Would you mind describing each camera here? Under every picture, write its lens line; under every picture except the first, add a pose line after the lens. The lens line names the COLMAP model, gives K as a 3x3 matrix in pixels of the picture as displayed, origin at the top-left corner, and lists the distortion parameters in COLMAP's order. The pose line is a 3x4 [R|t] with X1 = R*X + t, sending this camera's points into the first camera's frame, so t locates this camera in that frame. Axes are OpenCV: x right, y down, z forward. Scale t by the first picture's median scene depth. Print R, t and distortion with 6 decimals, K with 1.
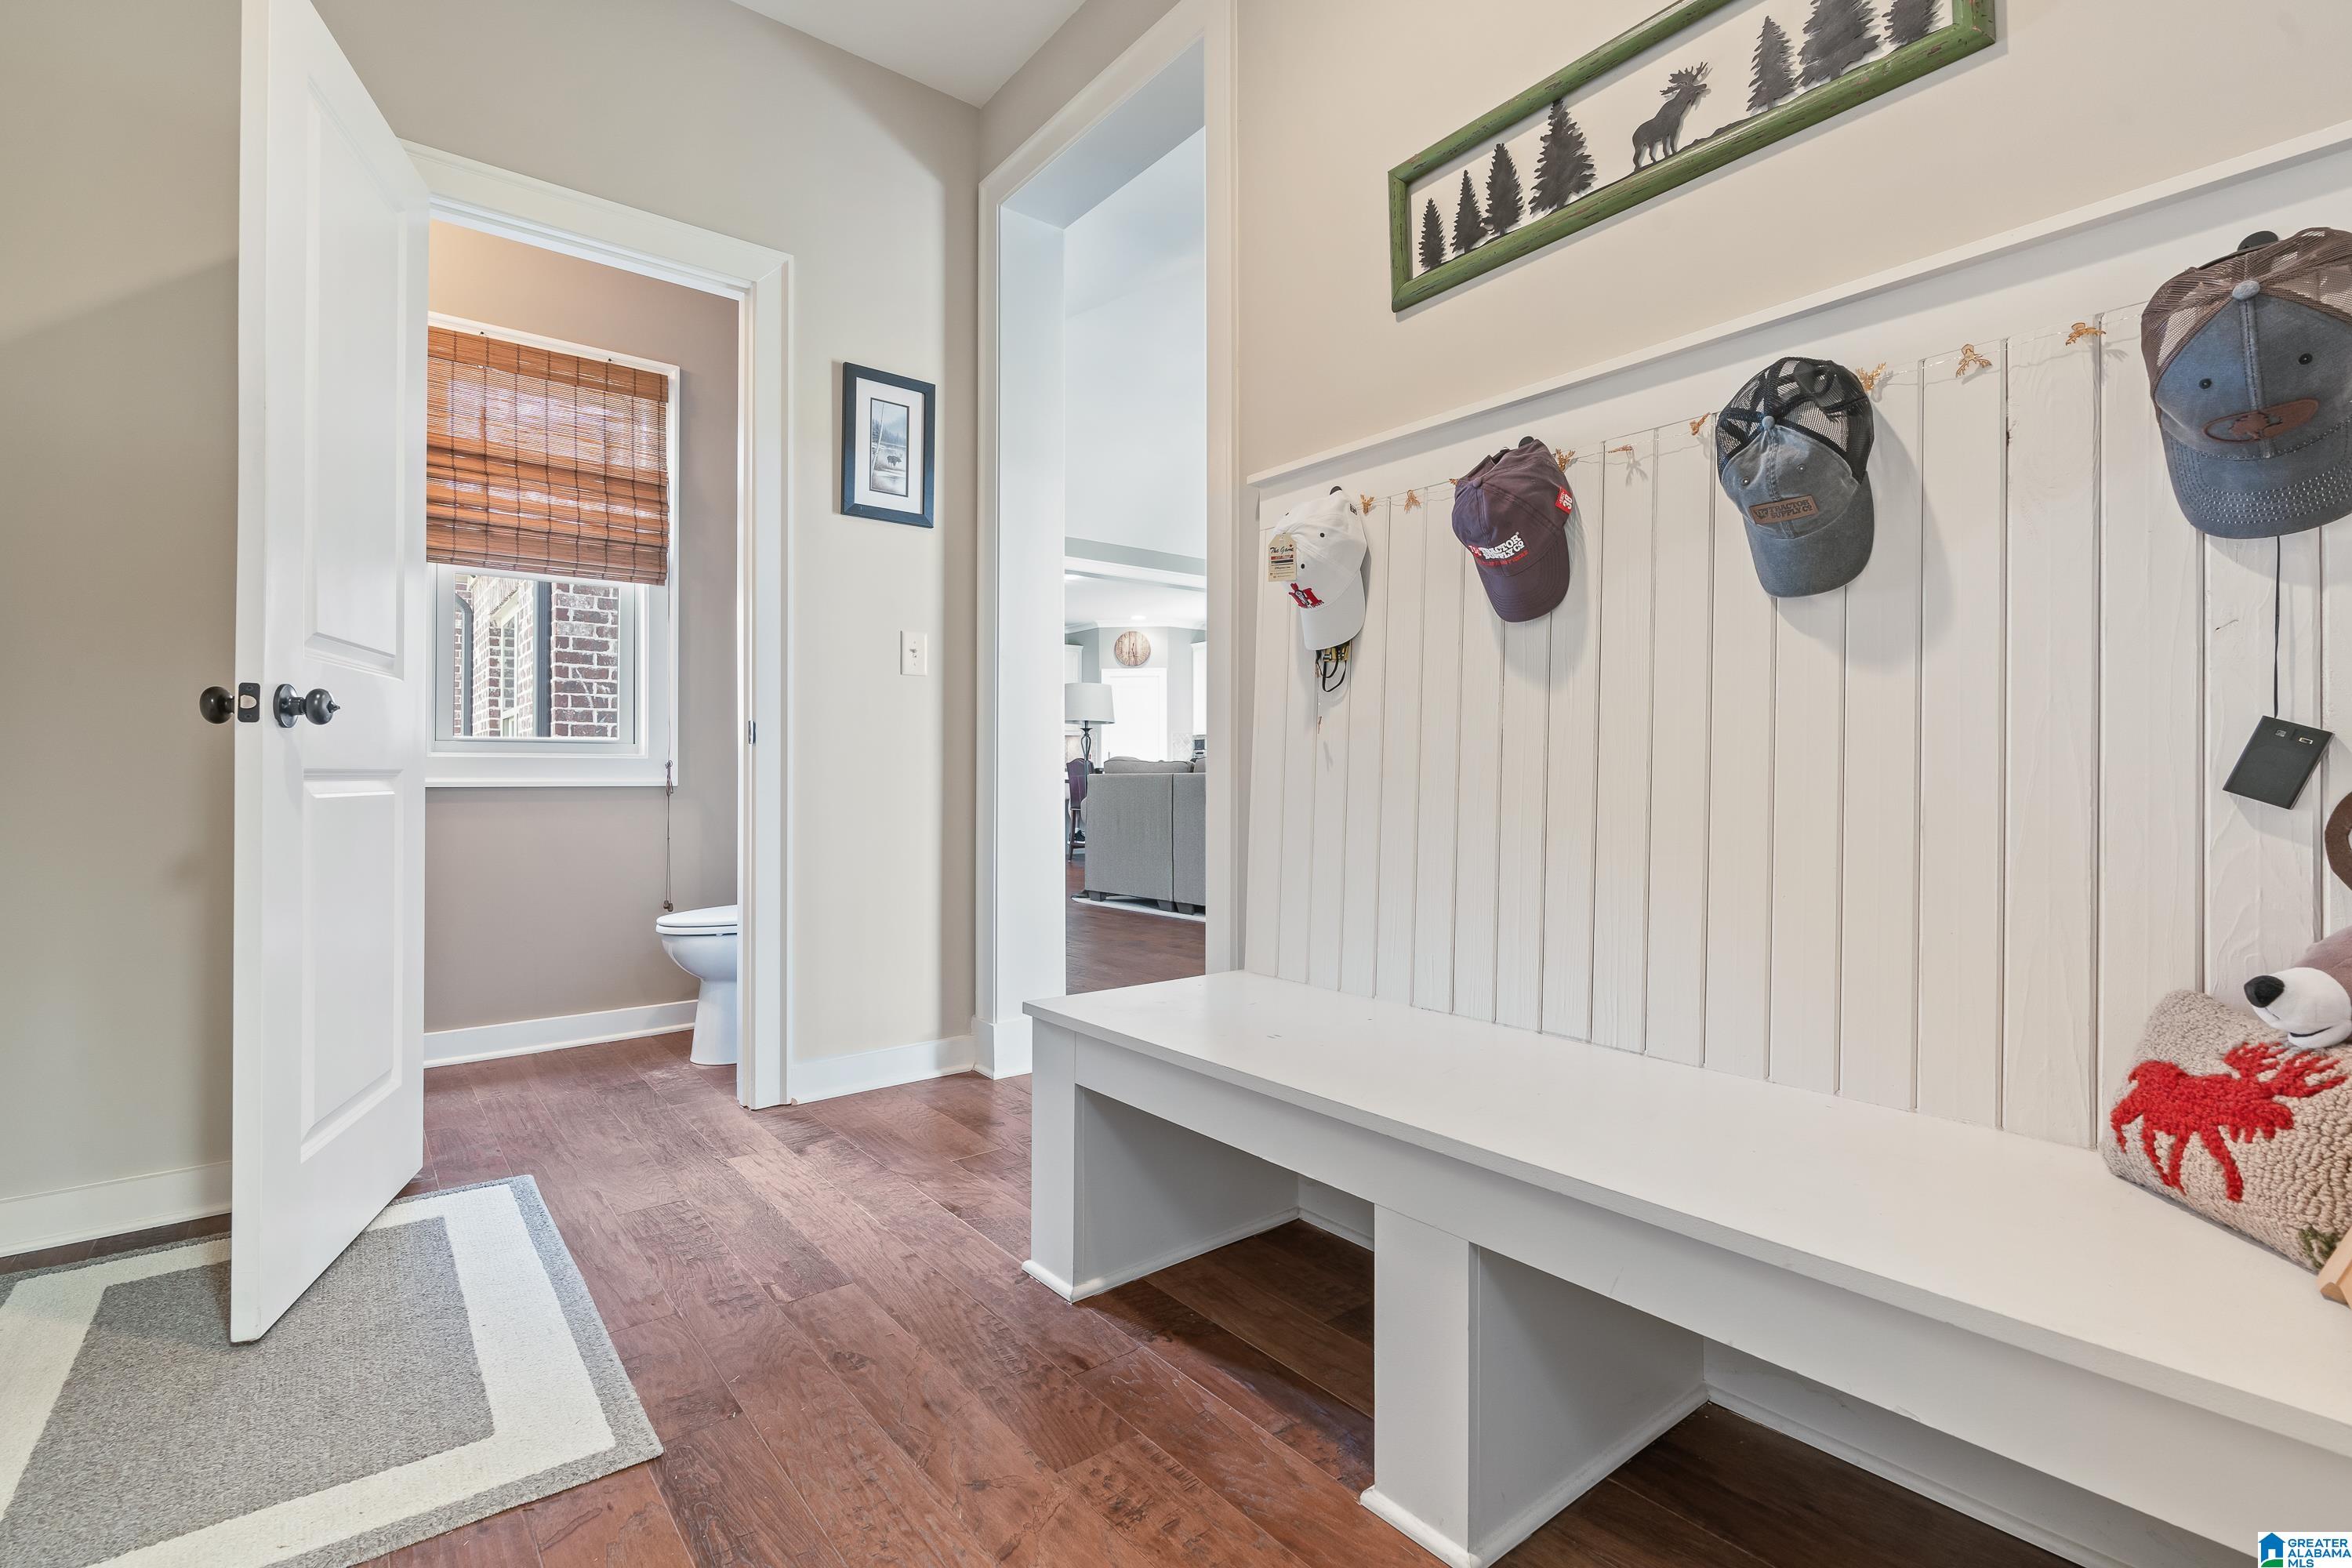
lens RADIAL K [[1074.7, 0, 1181.3], [0, 1074.7, 772.0], [0, 0, 1]] dist [-0.004701, 0.001319]
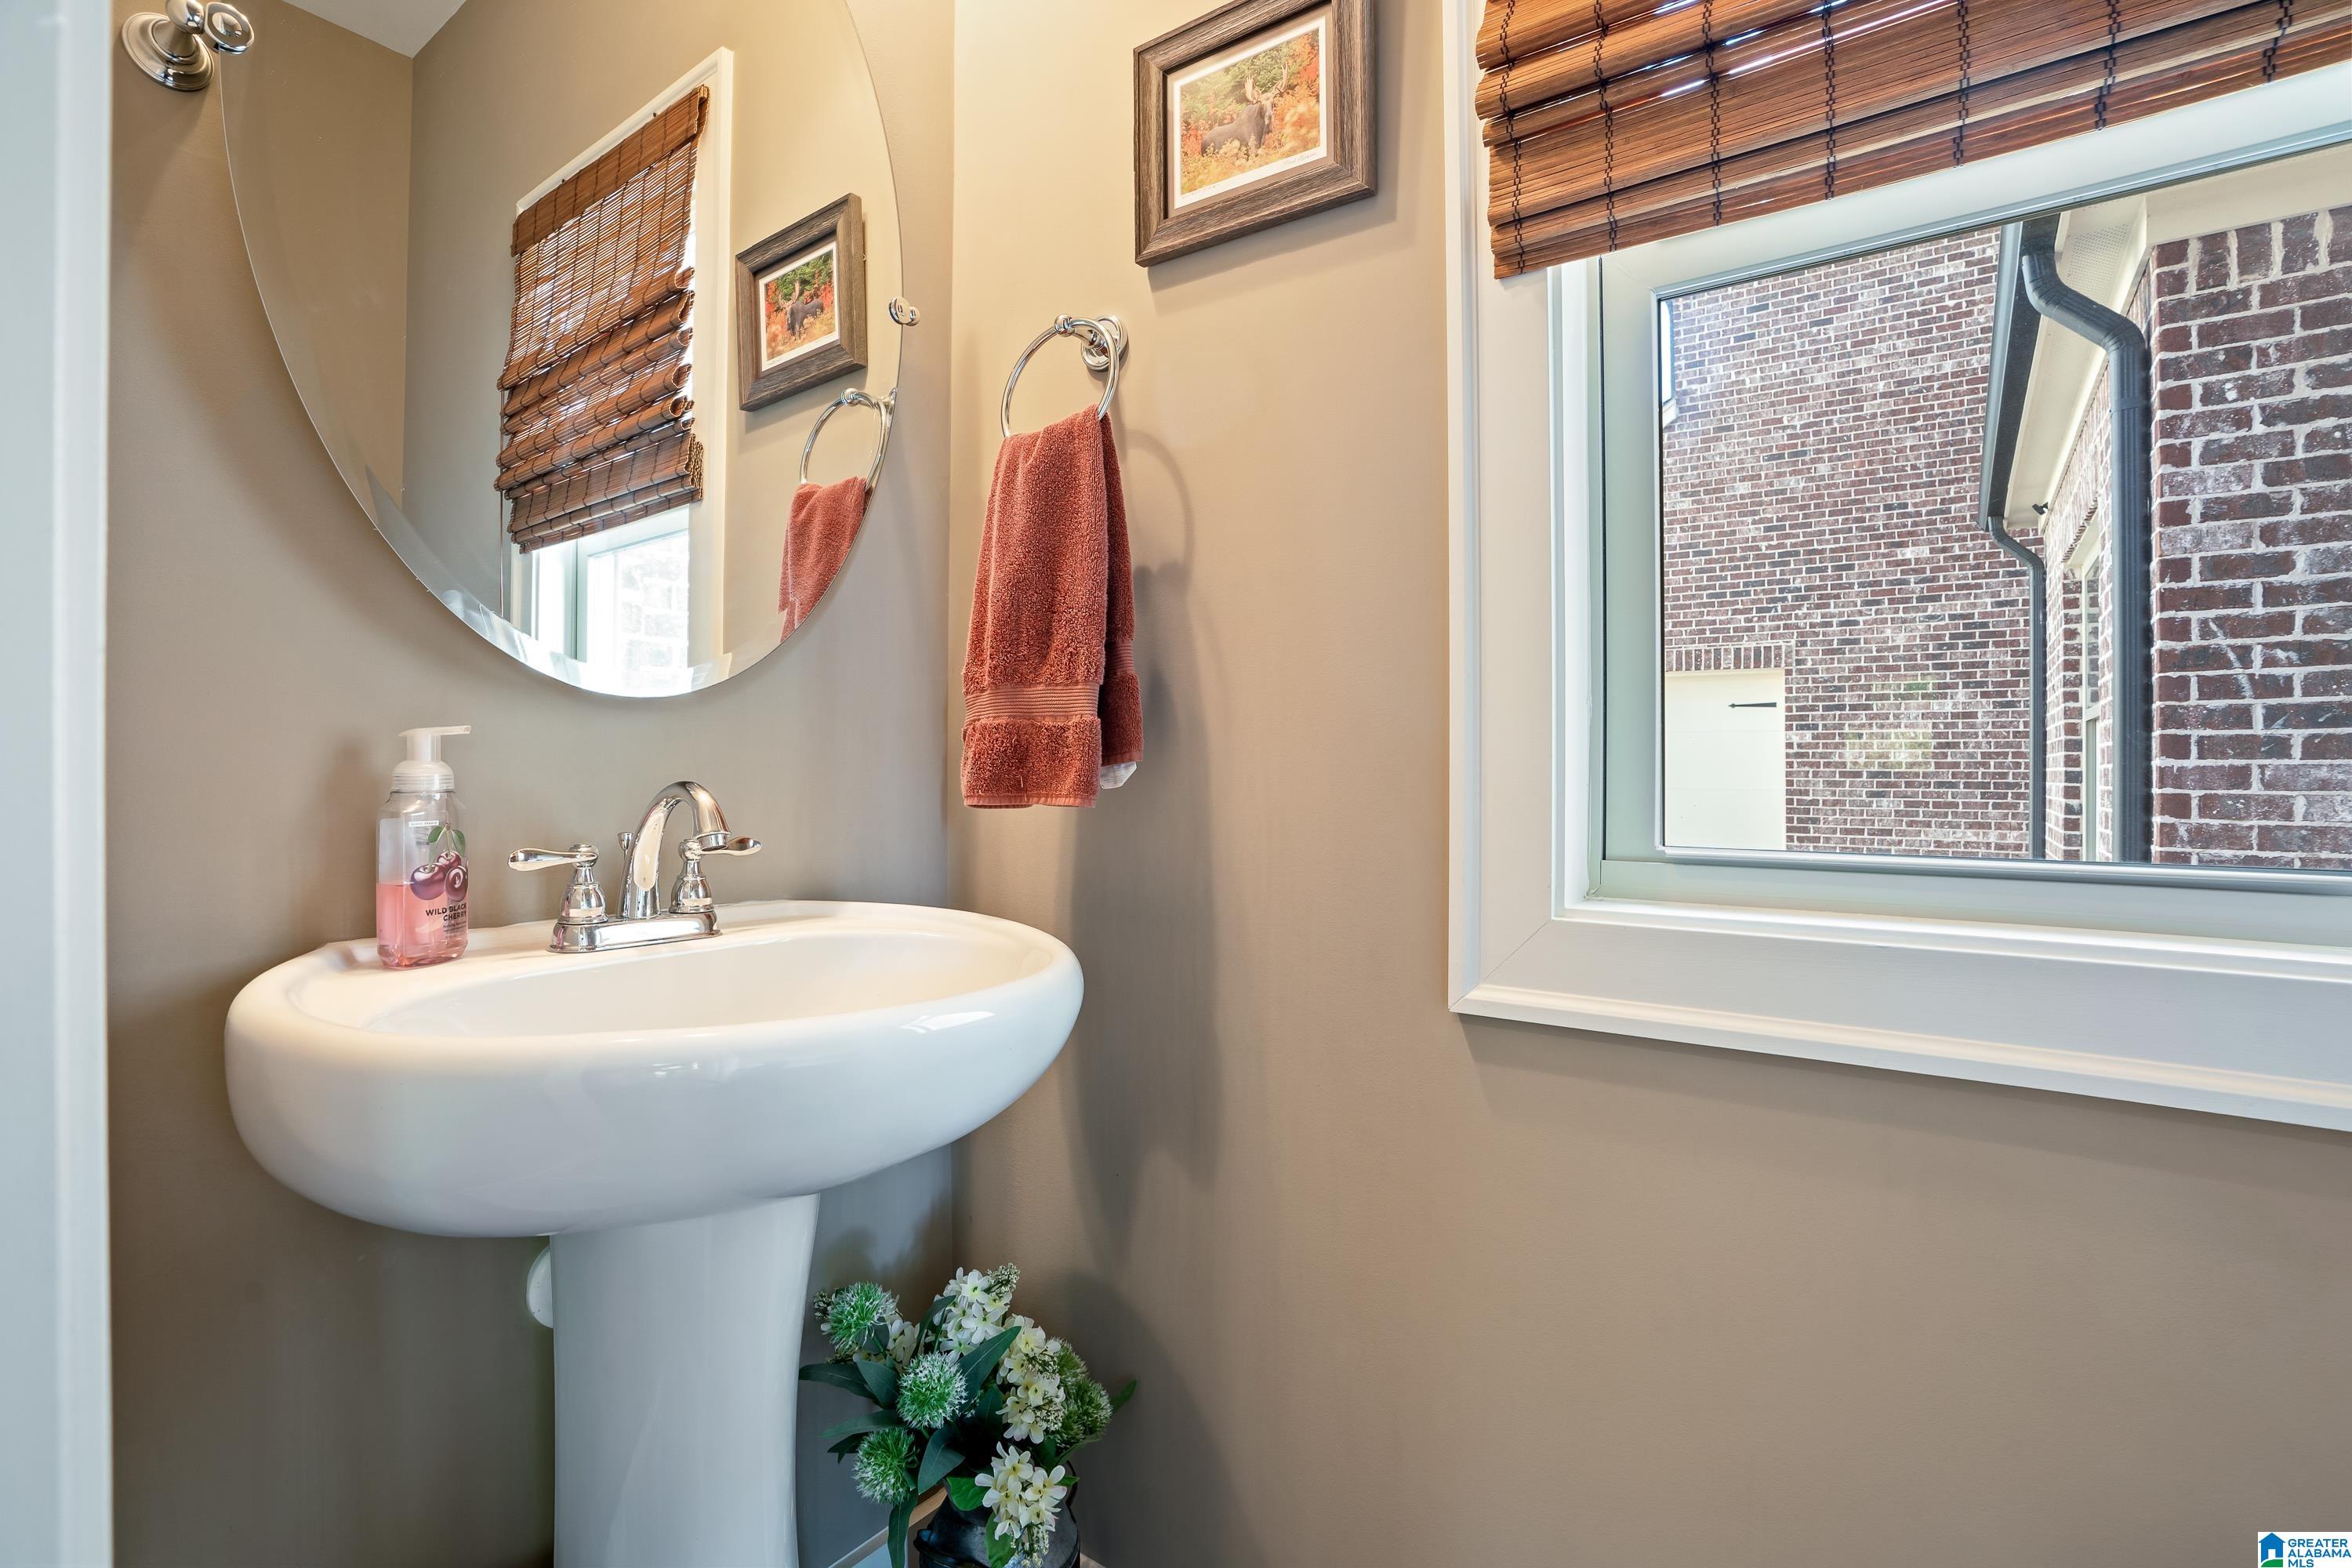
lens RADIAL K [[1074.7, 0, 1190.5], [0, 1074.7, 763.7], [0, 0, 1]] dist [-0.004701, 0.001319]
pose [[0.276675, -0.004549, -0.960953, -0.224437], [0.000982, 0.999990, -0.004451, -0.029256], [0.960963, 0.000288, 0.276677, 0.420132]]
